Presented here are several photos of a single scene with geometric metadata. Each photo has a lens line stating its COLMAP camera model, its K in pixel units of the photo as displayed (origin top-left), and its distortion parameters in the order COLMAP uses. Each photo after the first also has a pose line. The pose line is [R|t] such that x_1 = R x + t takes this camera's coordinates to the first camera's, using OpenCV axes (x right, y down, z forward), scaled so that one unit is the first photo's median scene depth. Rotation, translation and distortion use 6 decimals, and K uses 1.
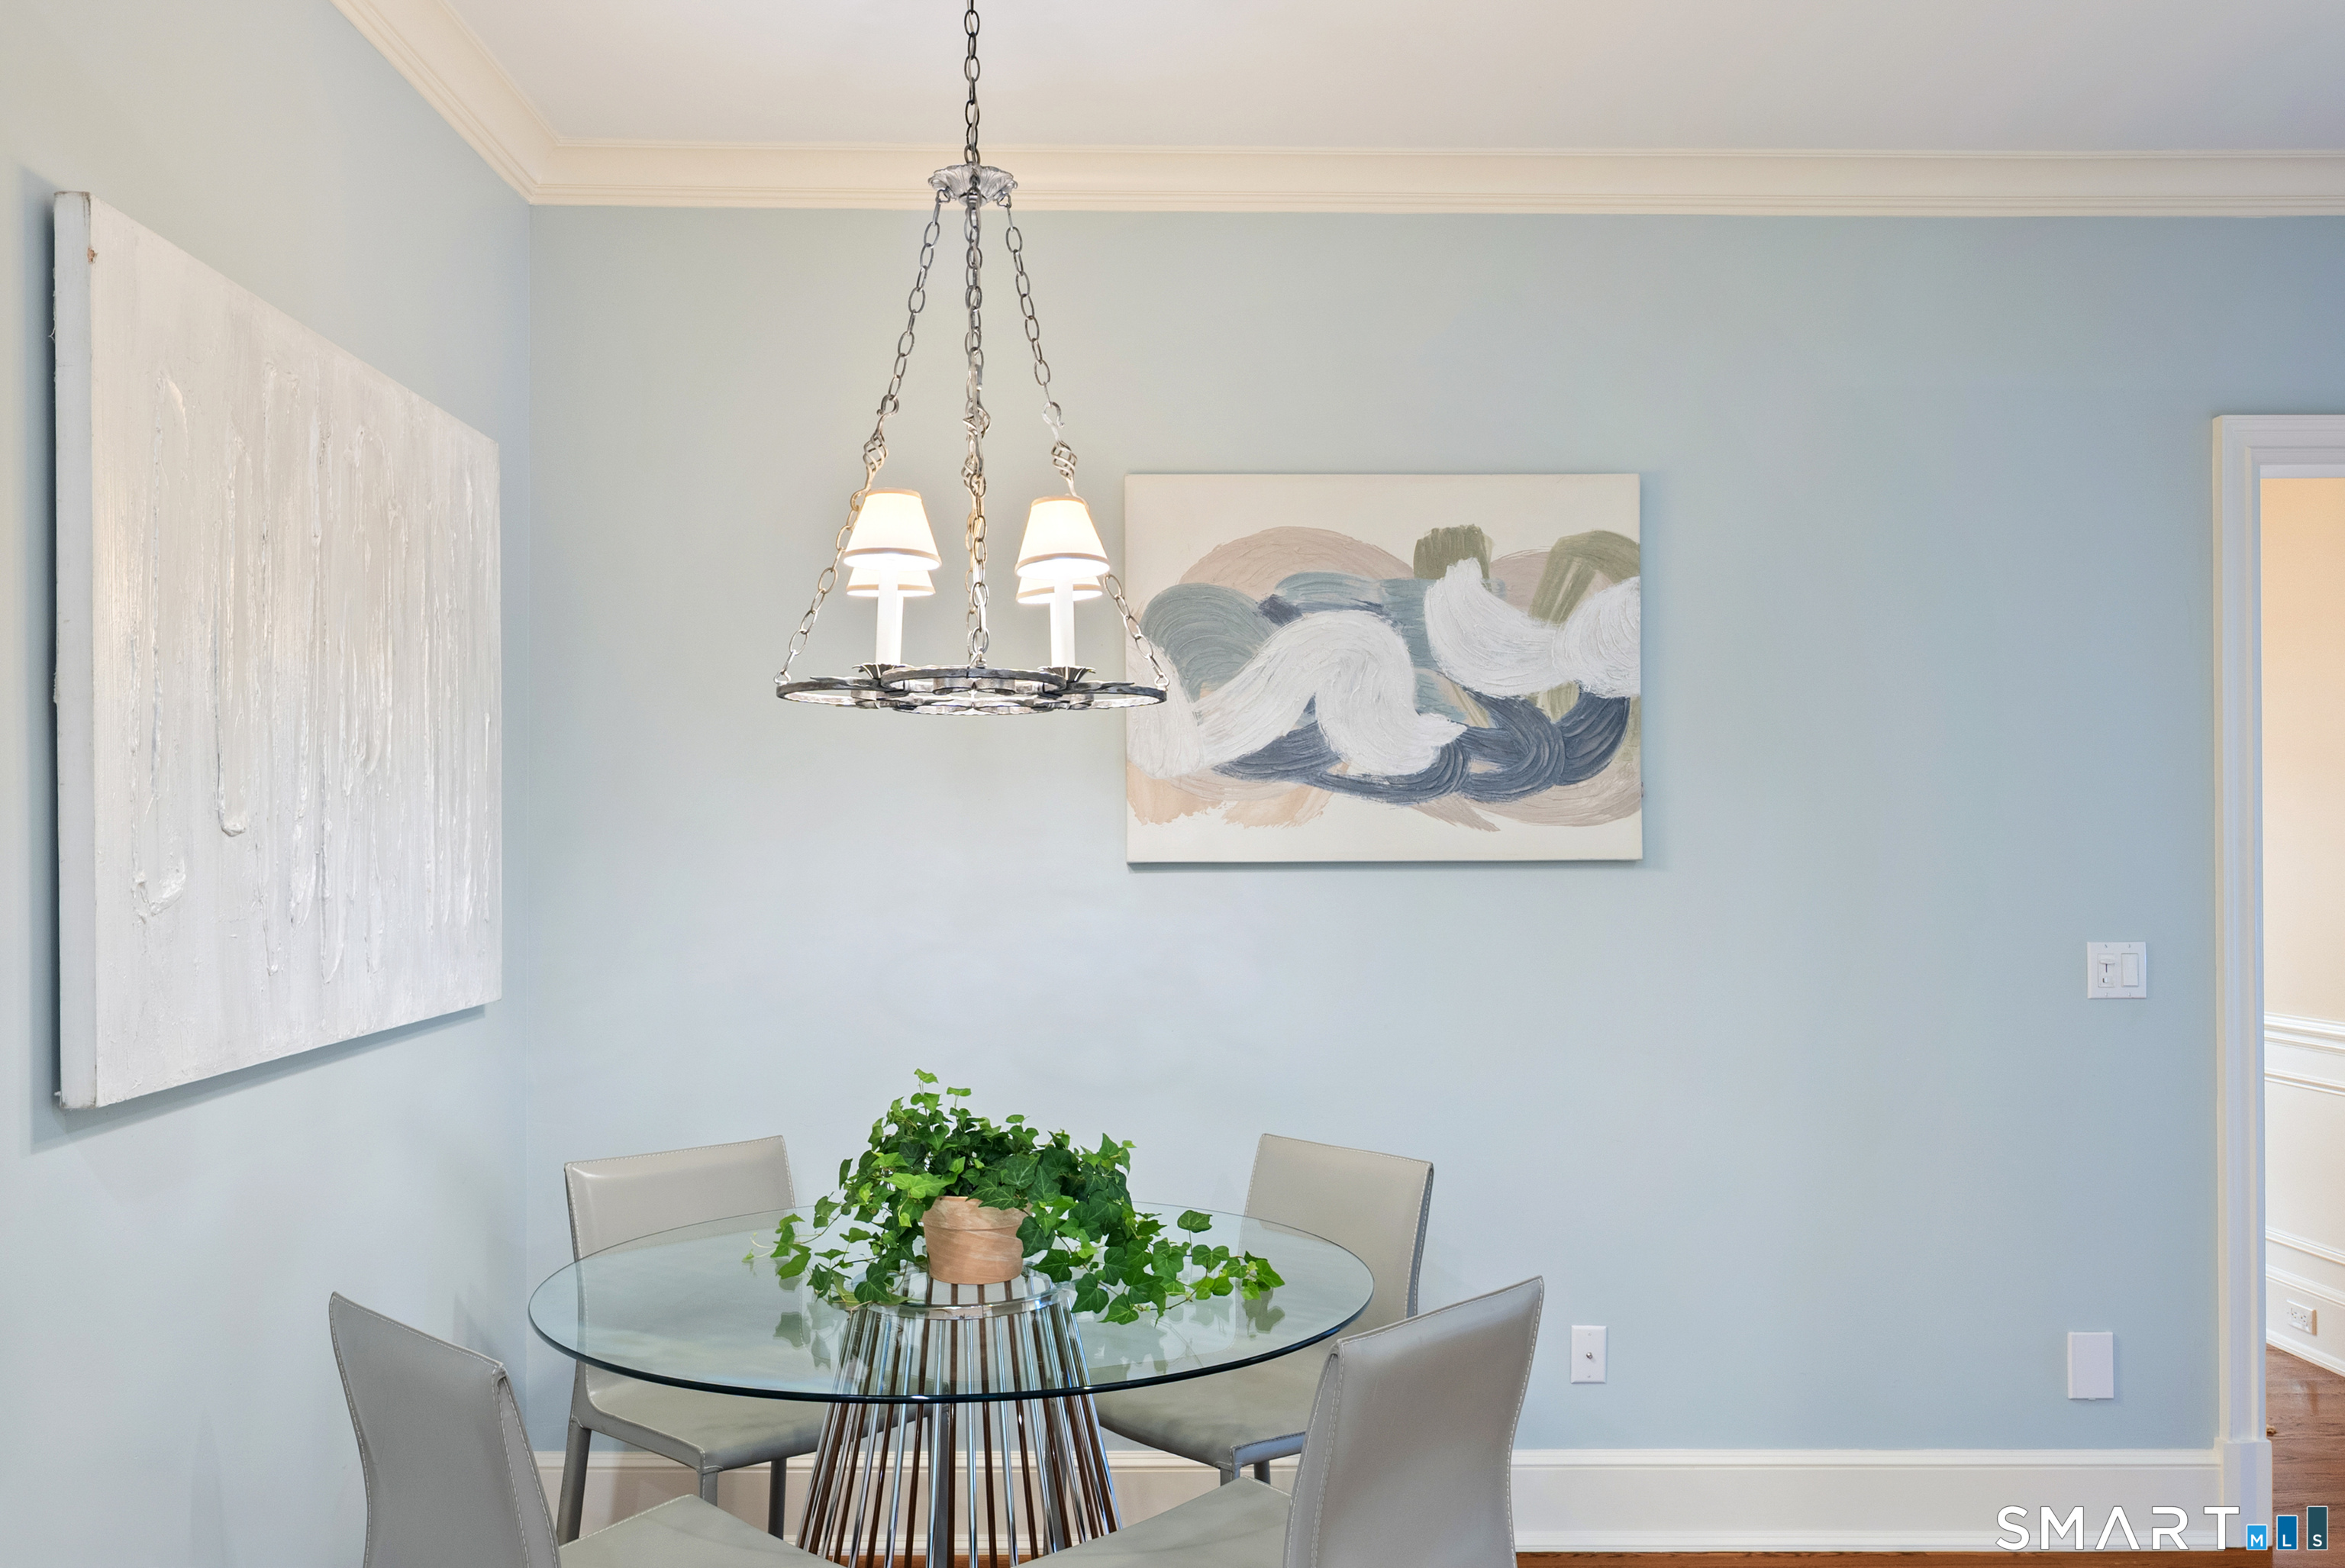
lens RADIAL K [[1764.5, 0, 1164.3], [0, 1764.5, 848.7], [0, 0, 1]] dist [-0.008122, 0.000709]
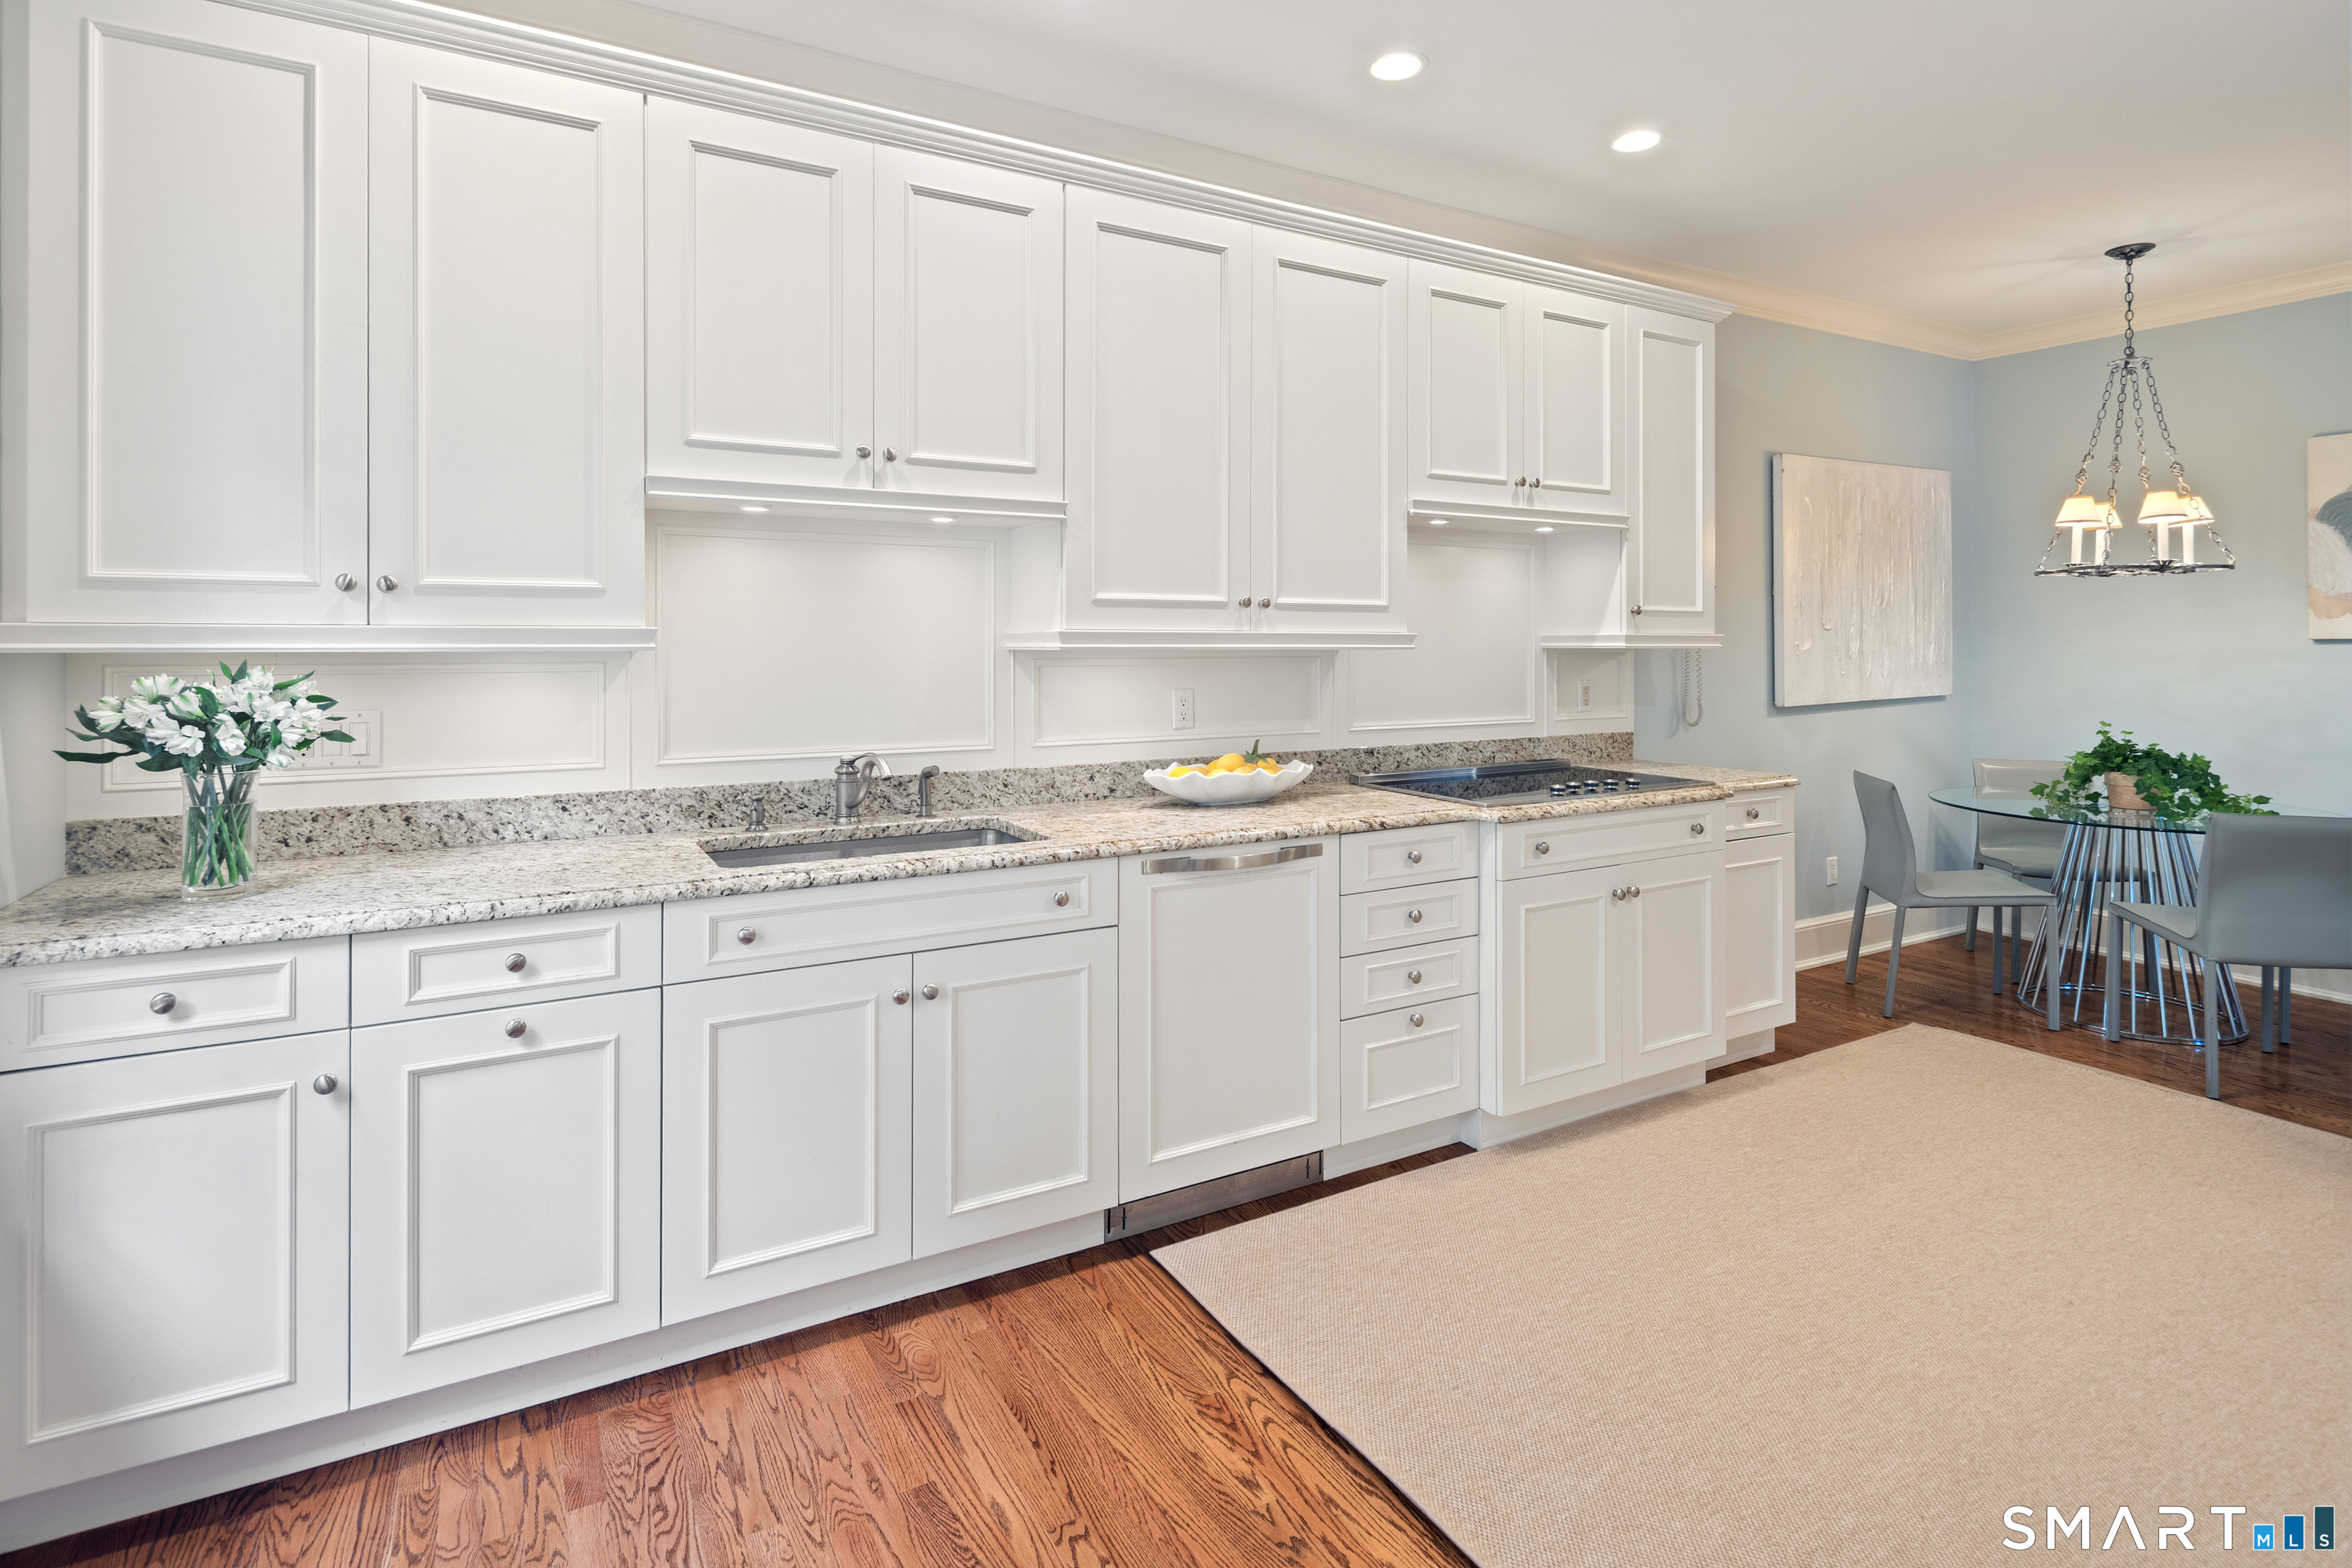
lens RADIAL K [[1164.5, 0, 1176.5], [0, 1164.5, 646.1], [0, 0, 1]] dist [0.006754, -0.003176]
pose [[0.487419, 0.005897, -0.873148, 0.551293], [0.005322, 0.999939, 0.009724, -0.004298], [0.873152, -0.009387, 0.487358, -0.790730]]
